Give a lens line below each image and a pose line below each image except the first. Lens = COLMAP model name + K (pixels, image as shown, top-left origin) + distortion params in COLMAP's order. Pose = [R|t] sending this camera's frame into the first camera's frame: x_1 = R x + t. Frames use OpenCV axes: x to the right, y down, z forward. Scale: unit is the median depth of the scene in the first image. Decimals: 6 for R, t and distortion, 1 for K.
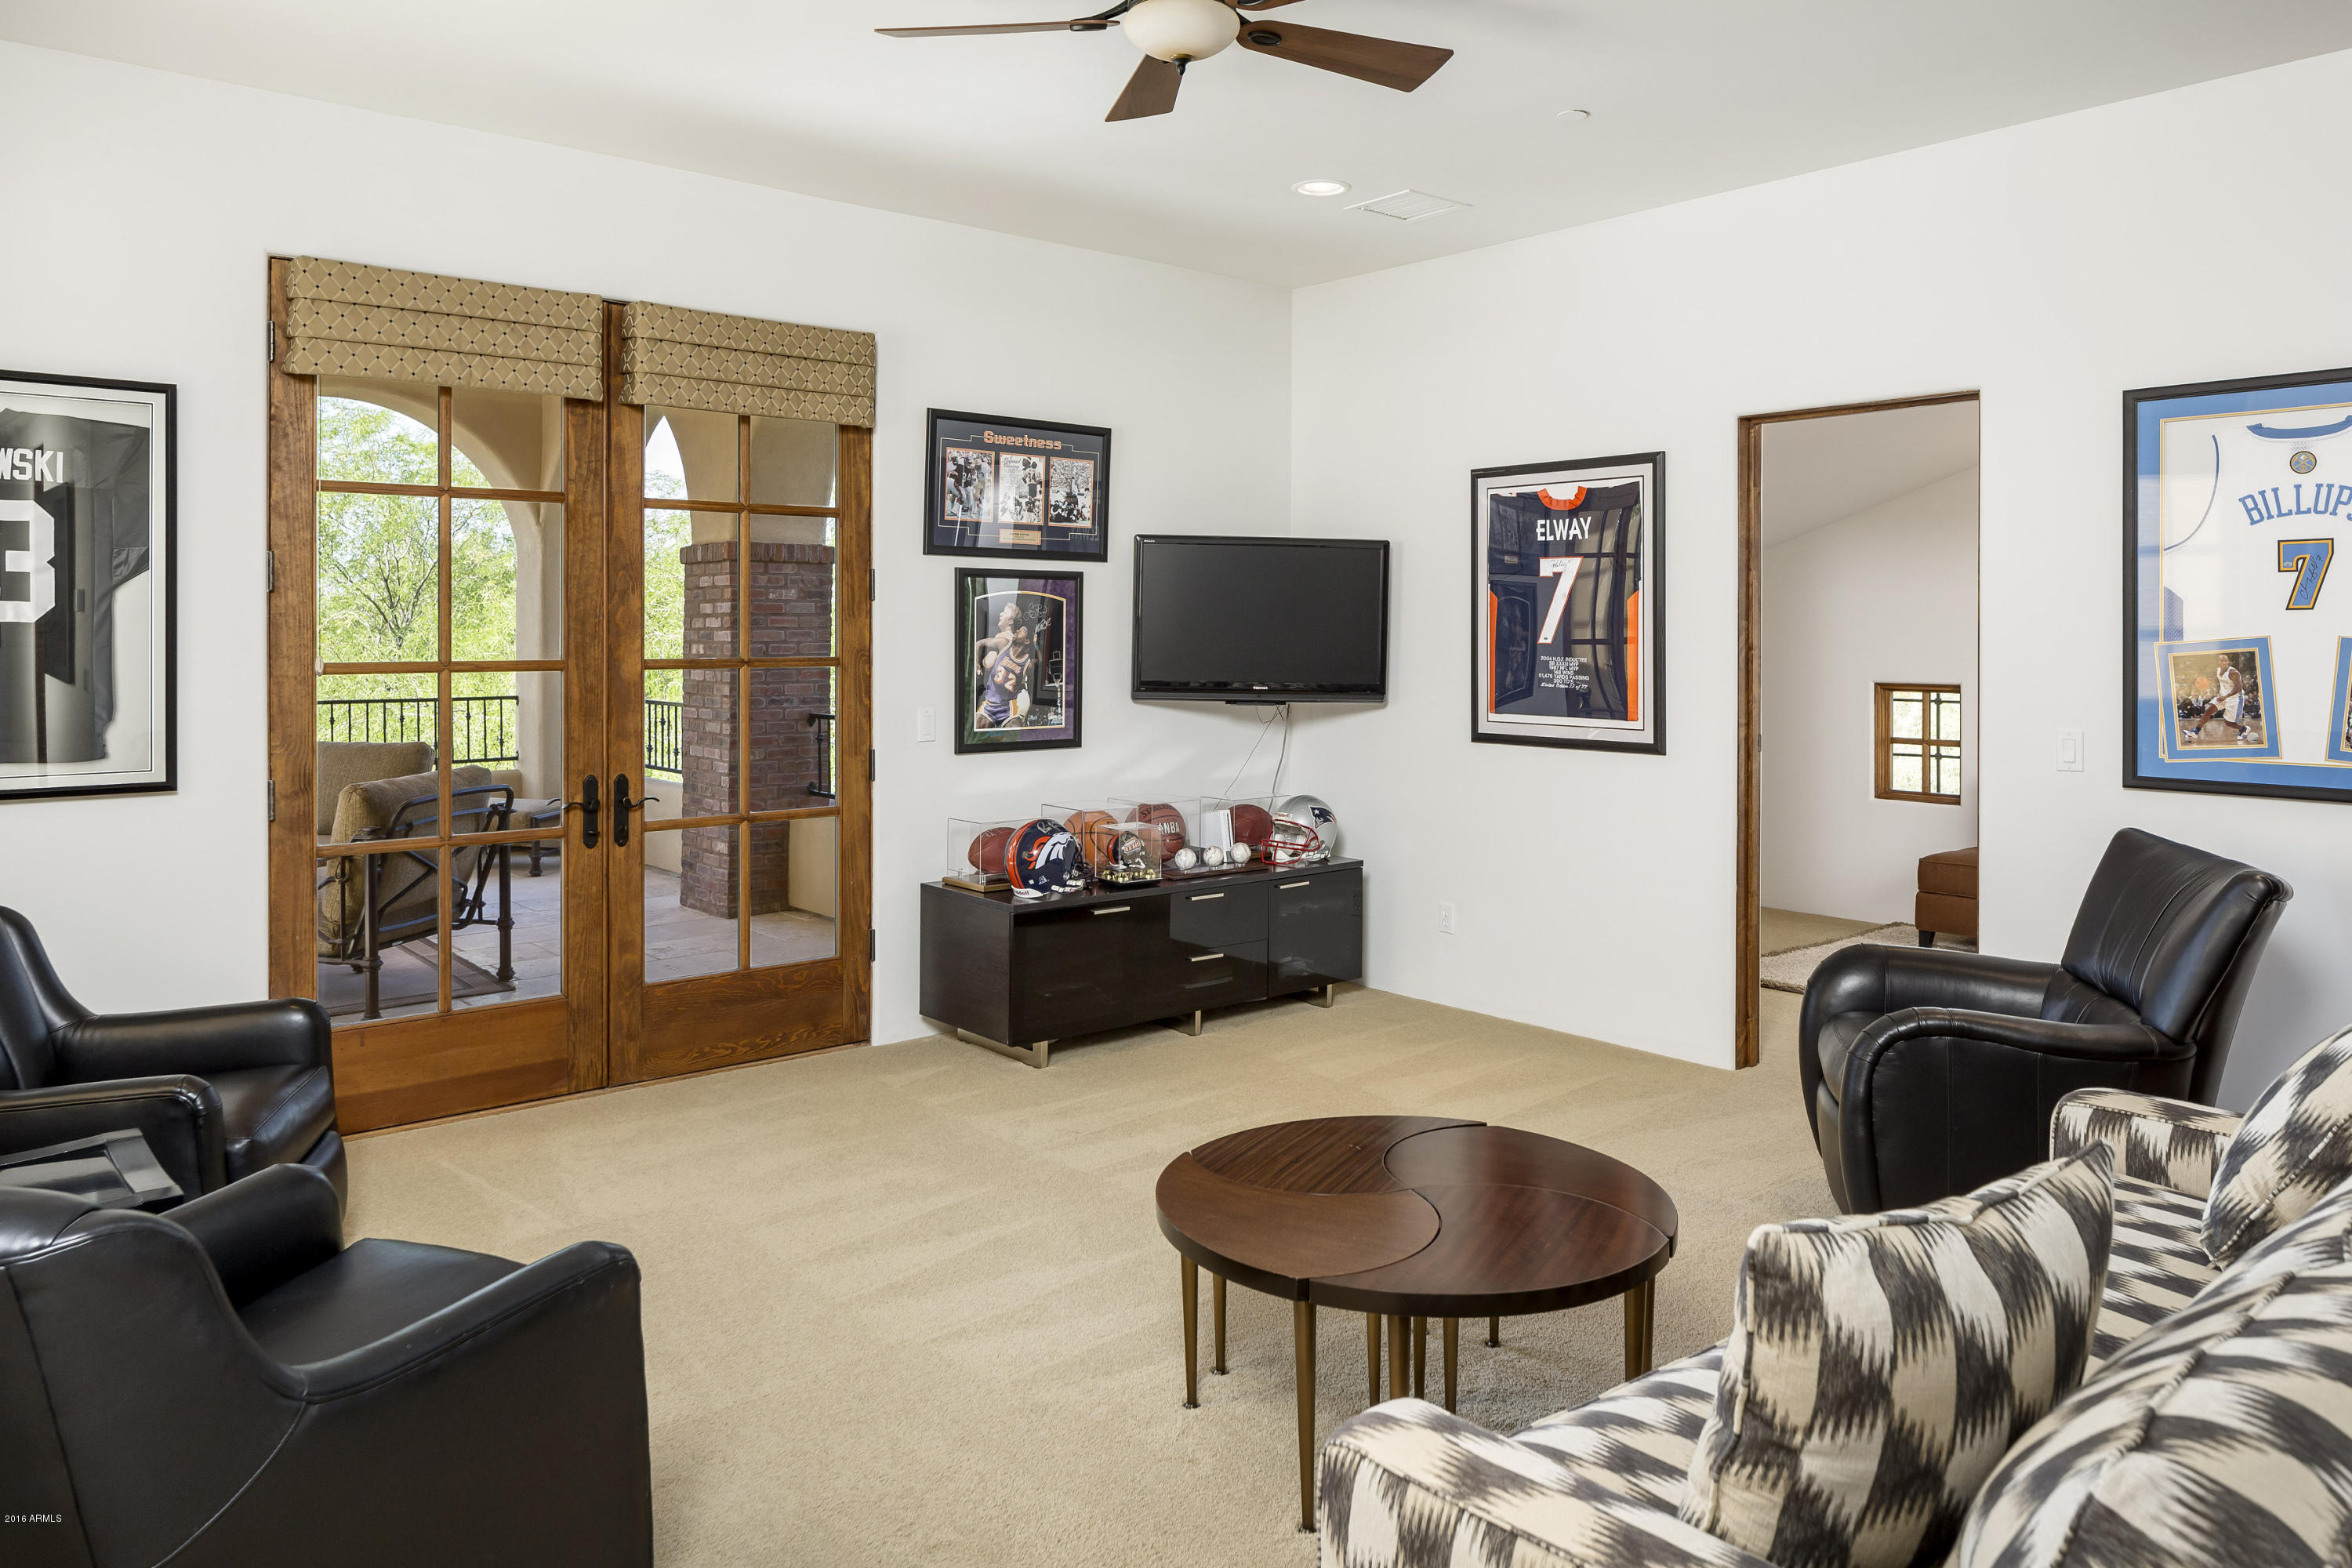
lens RADIAL K [[1599.7, 0, 1176.0], [0, 1599.7, 784.0], [0, 0, 1]] dist [0.000116, -0.000453]
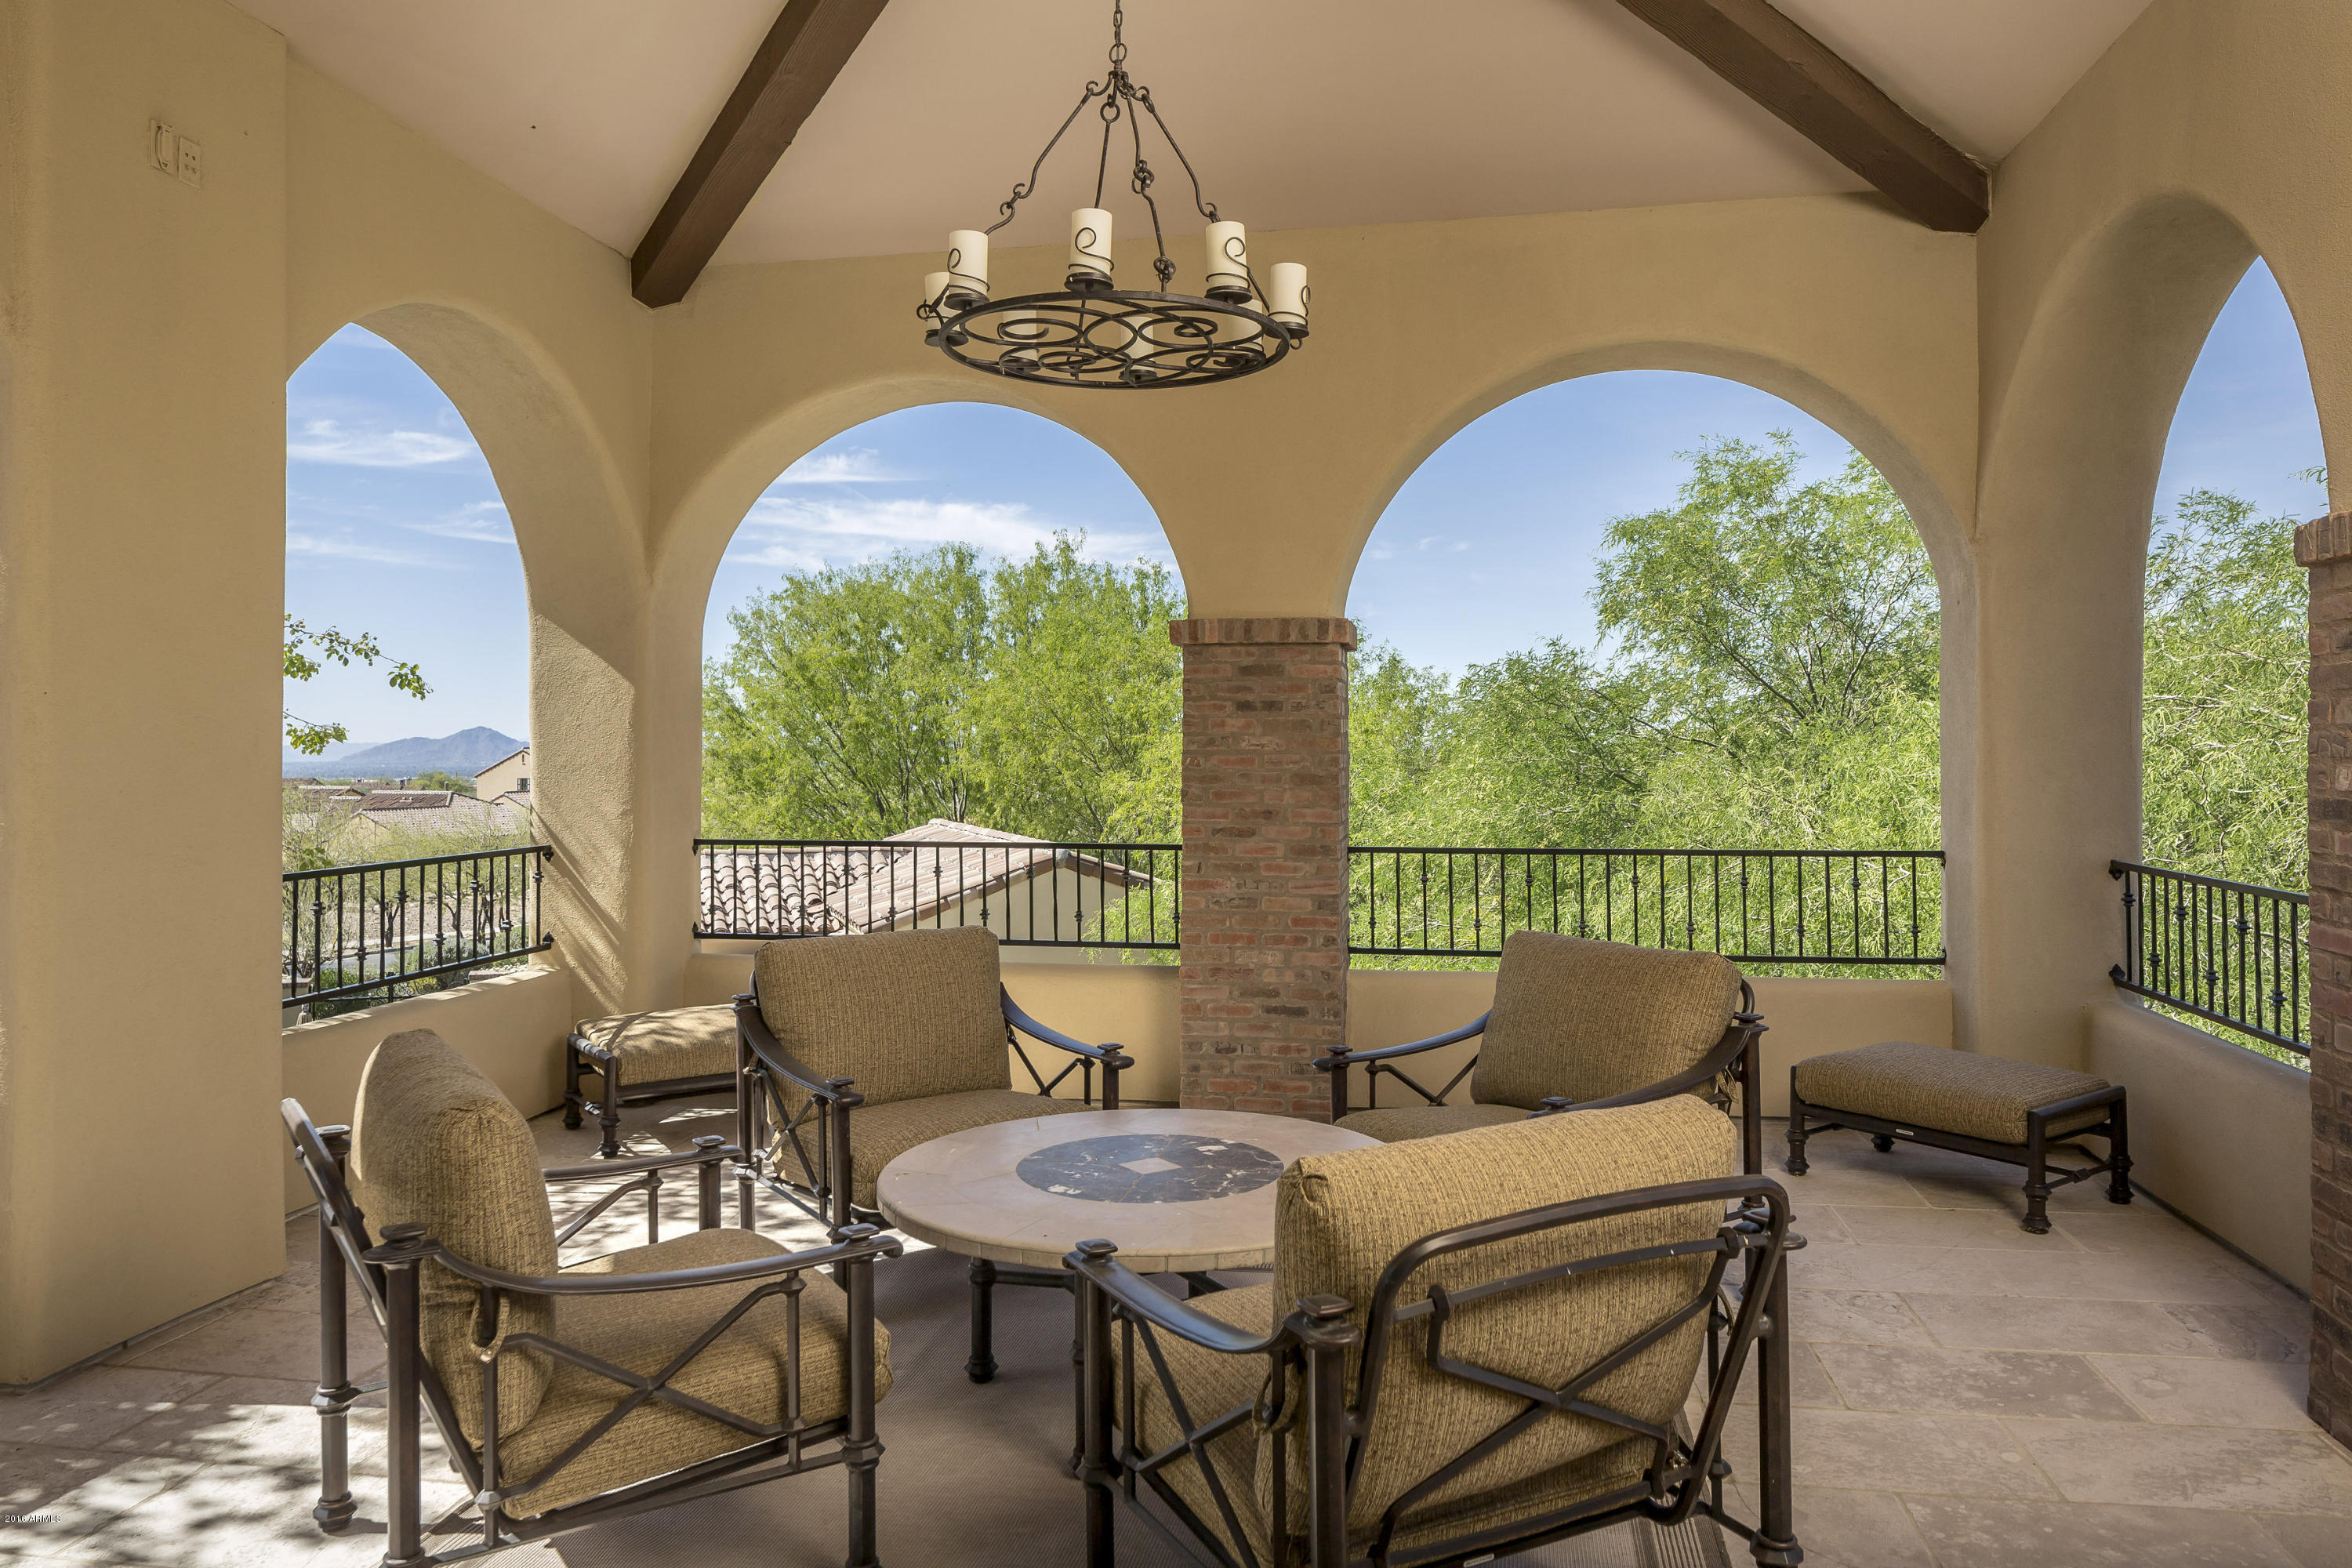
lens RADIAL K [[1599.7, 0, 1176.0], [0, 1599.7, 784.0], [0, 0, 1]] dist [0.000116, -0.000453]
pose [[0.650925, -0.001147, -0.759141, -0.174184], [-0.069360, 0.995726, -0.060977, -0.032016], [0.755967, 0.092345, 0.648064, 0.476640]]
